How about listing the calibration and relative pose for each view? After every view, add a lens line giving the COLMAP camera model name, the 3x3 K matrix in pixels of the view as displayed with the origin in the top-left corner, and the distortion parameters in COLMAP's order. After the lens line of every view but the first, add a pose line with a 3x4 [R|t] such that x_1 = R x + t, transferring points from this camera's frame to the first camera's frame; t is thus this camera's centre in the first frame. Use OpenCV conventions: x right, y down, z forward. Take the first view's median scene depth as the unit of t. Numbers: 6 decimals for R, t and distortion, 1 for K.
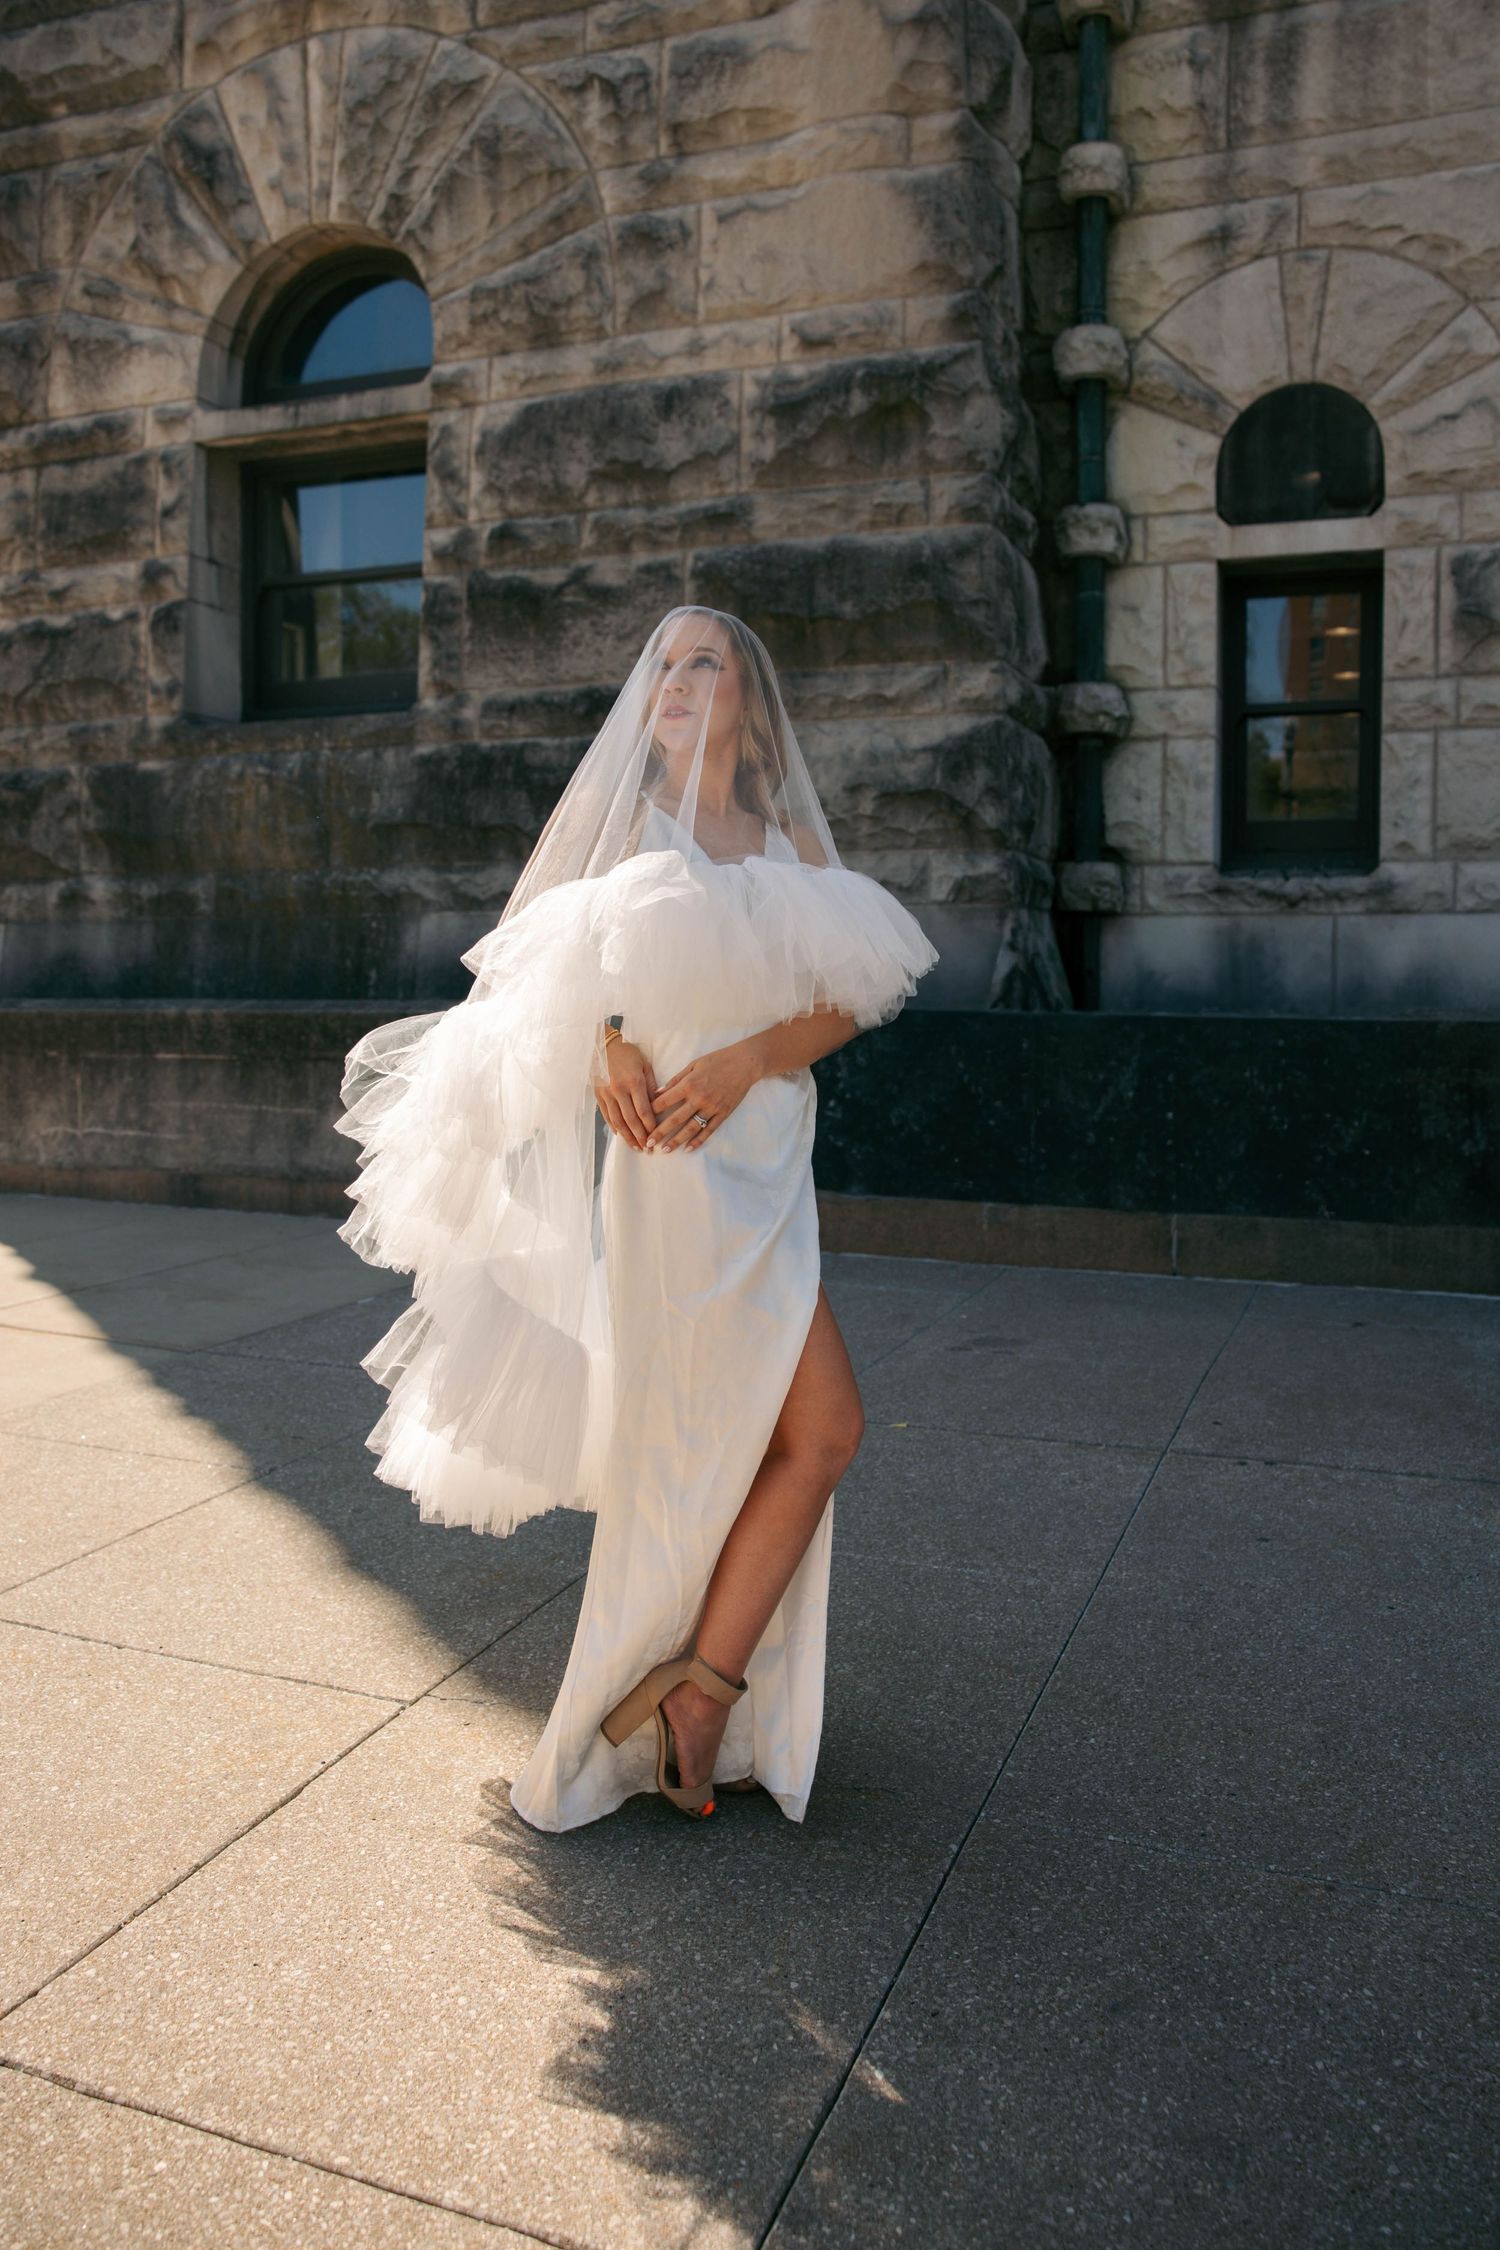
lens RADIAL K [[1782.1, 0, 738.0], [0, 1782.1, 1121.9], [0, 0, 1]] dist [-0.117606, 0.124573]
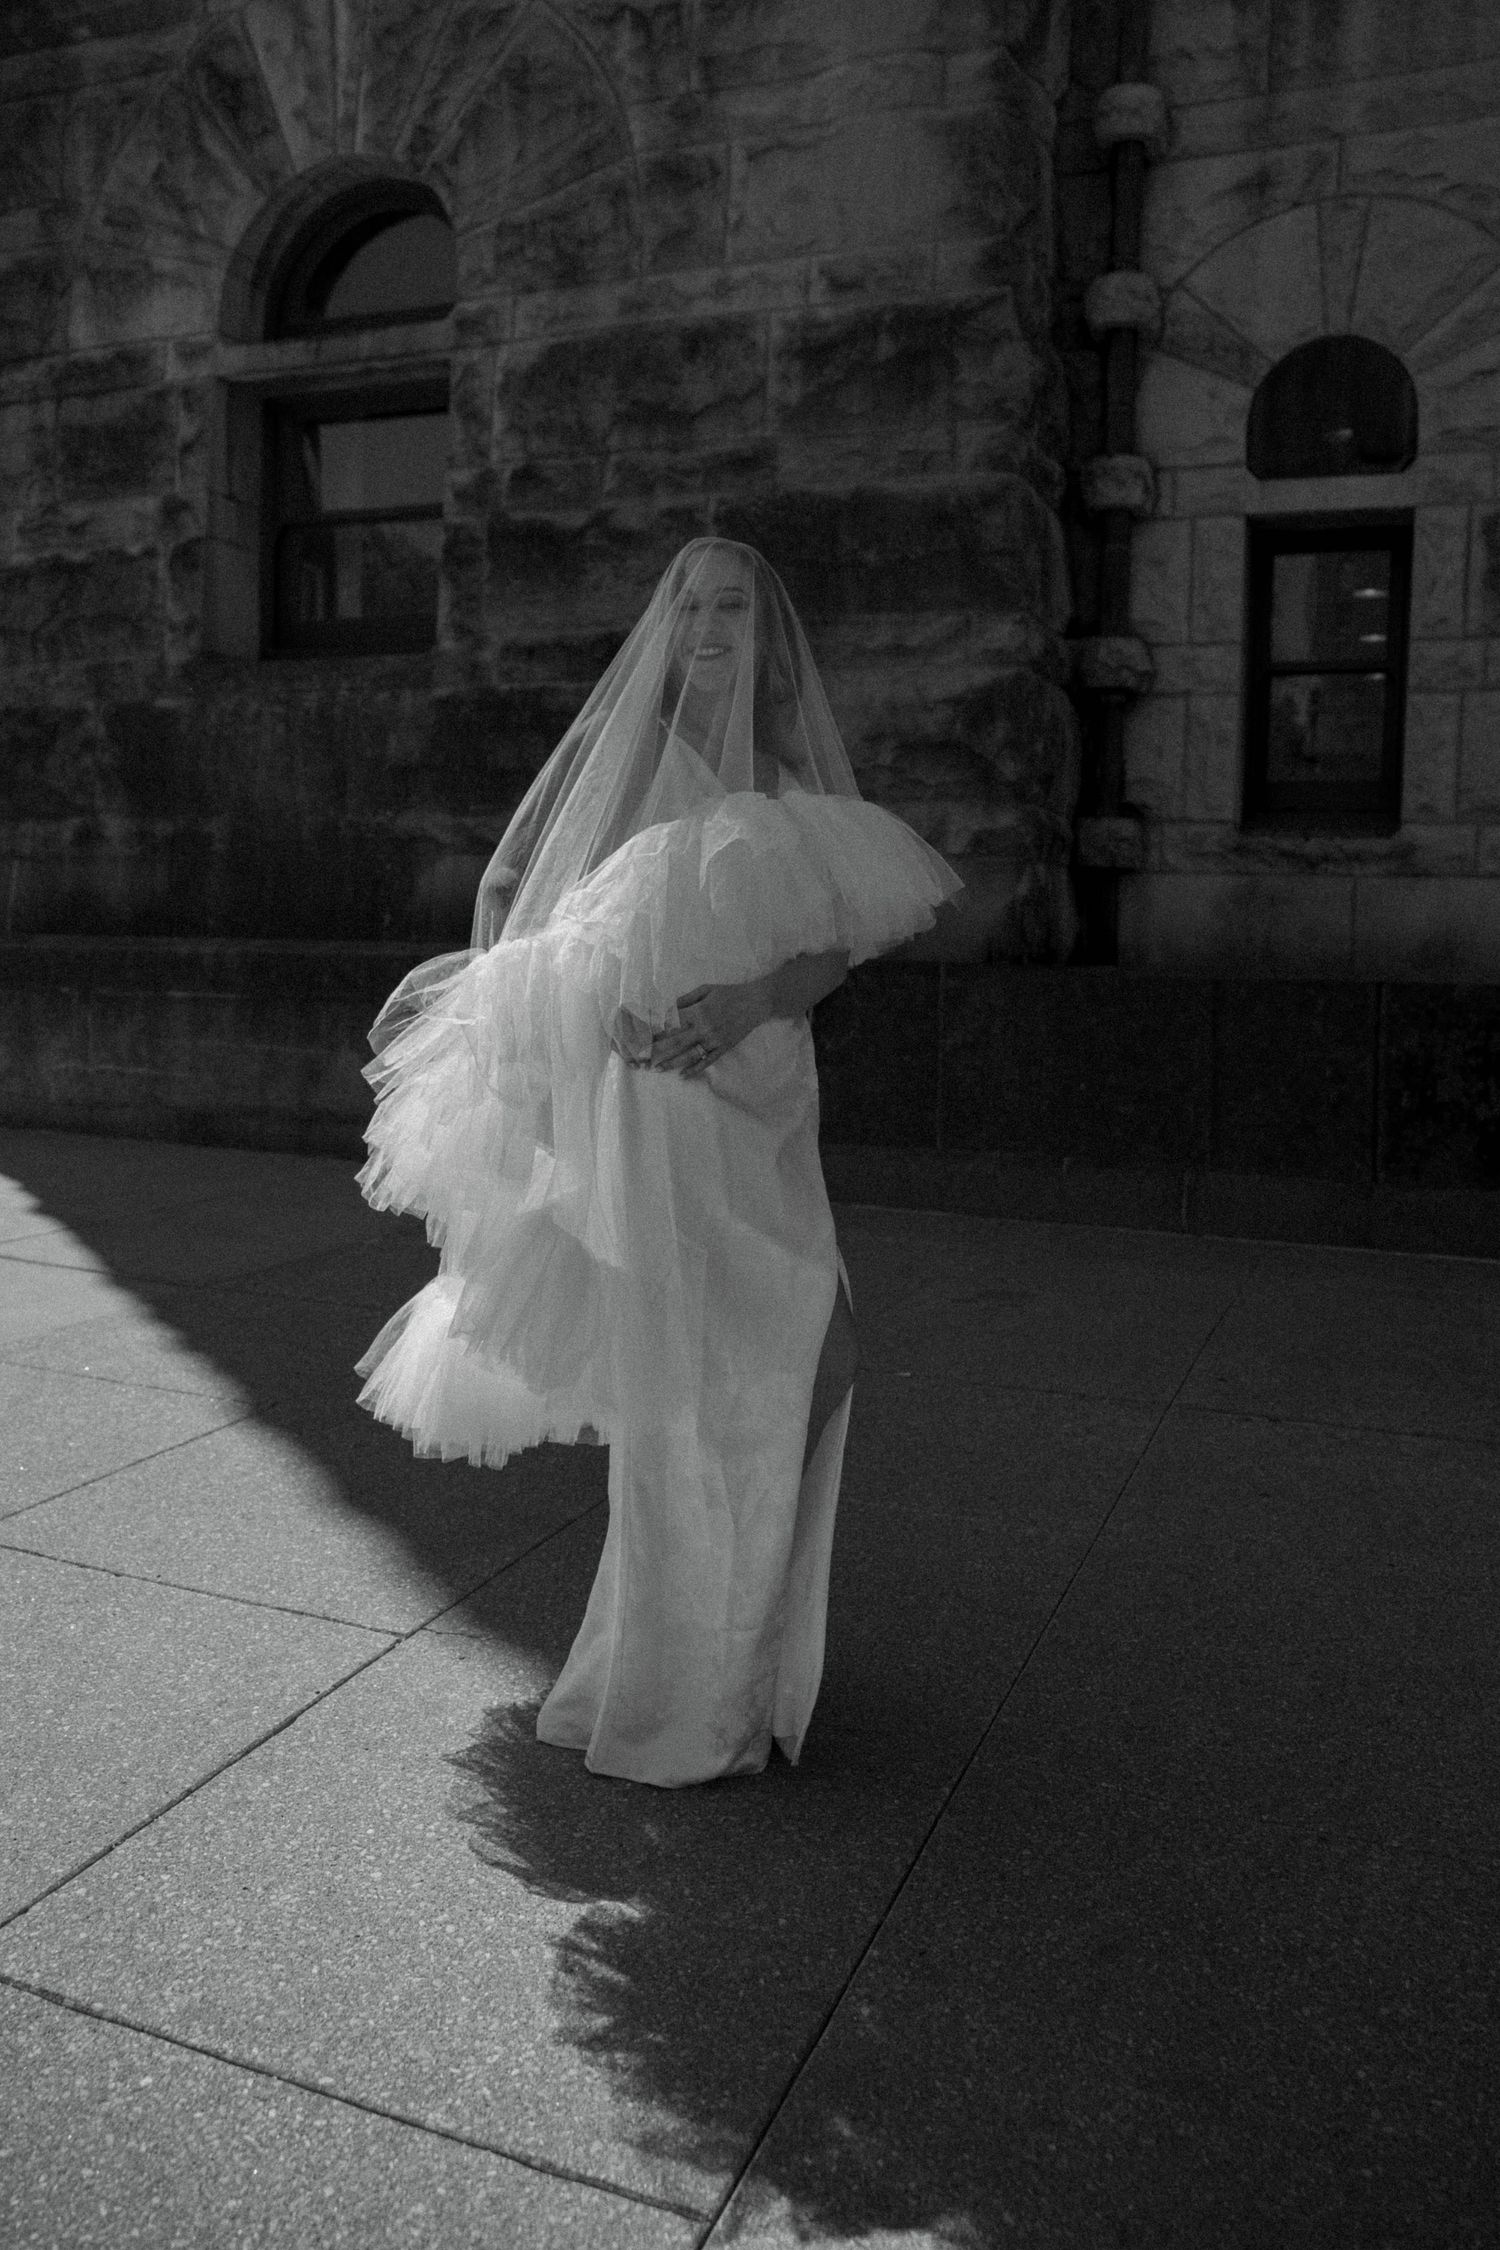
lens RADIAL K [[1782.1, 0, 738.0], [0, 1782.1, 1121.9], [0, 0, 1]] dist [-0.117606, 0.124573]
pose [[0.999759, 0.020813, -0.006914, 0.000939], [-0.020633, 0.999468, 0.025248, 0.002855], [0.007436, -0.025099, 0.999657, 0.002441]]
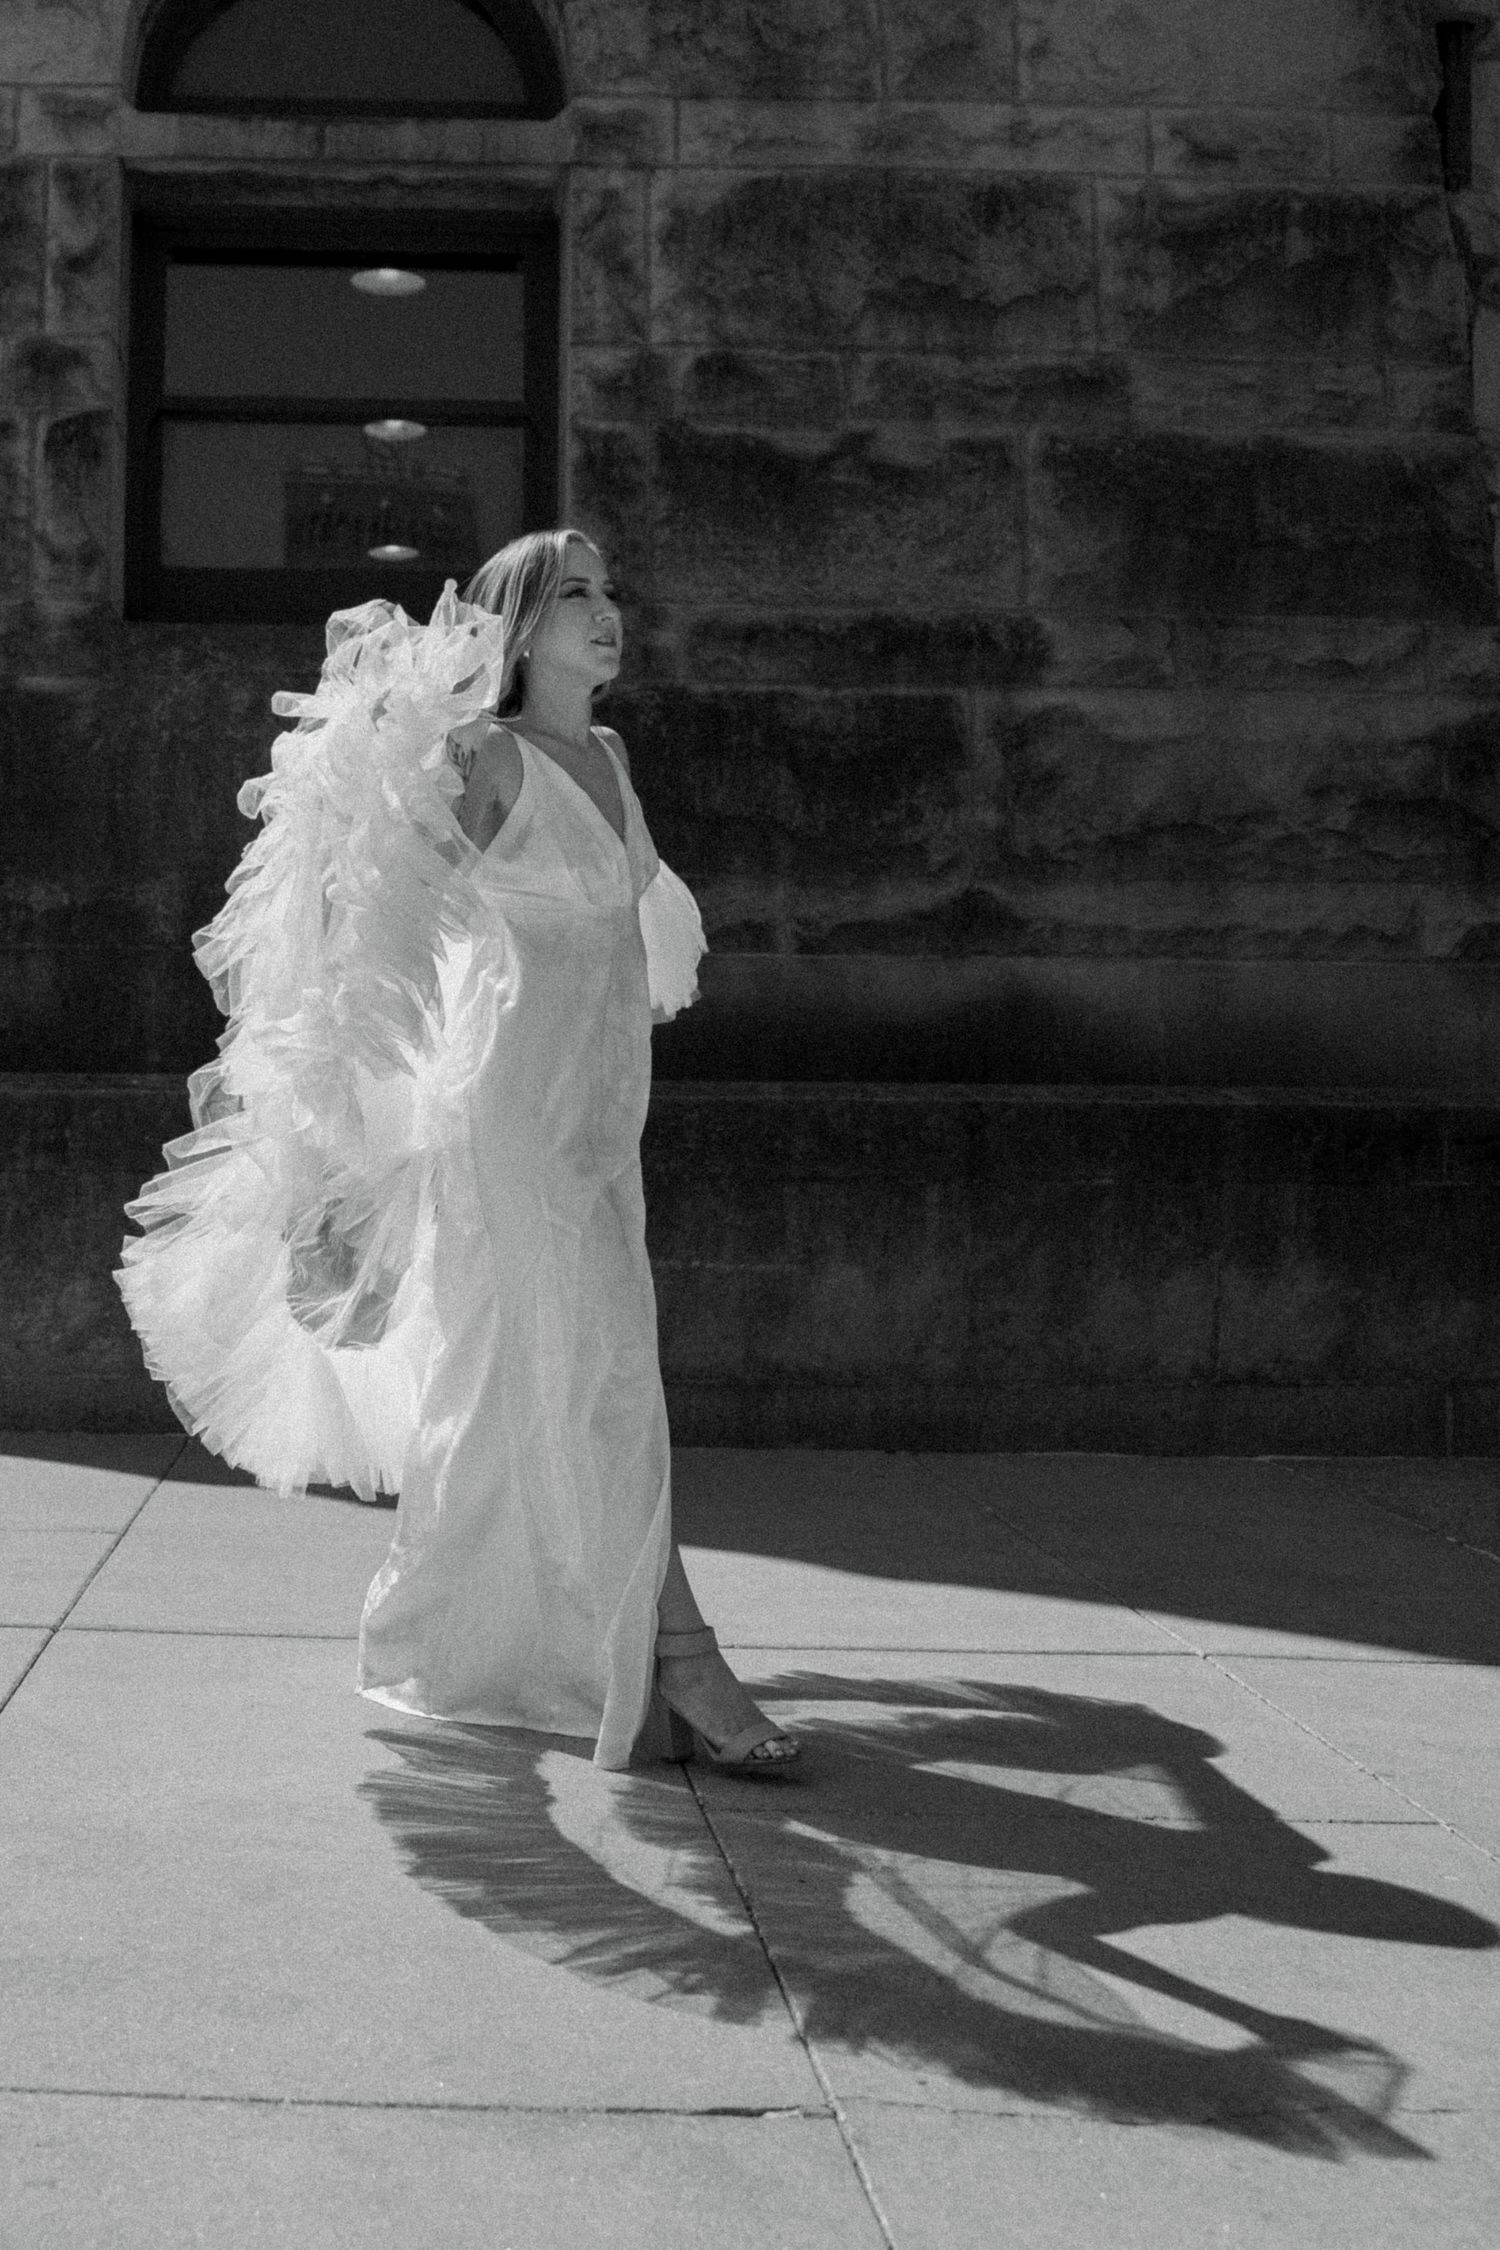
lens RADIAL K [[2451.6, 0, 449.6], [0, 2451.6, 1084.5], [0, 0, 1]] dist [-0.124011, 0.148562]
pose [[0.932273, 0.014665, 0.361459, -0.557023], [0.019454, 0.995700, -0.090573, 0.003829], [-0.361233, 0.091471, 0.927978, 0.247390]]
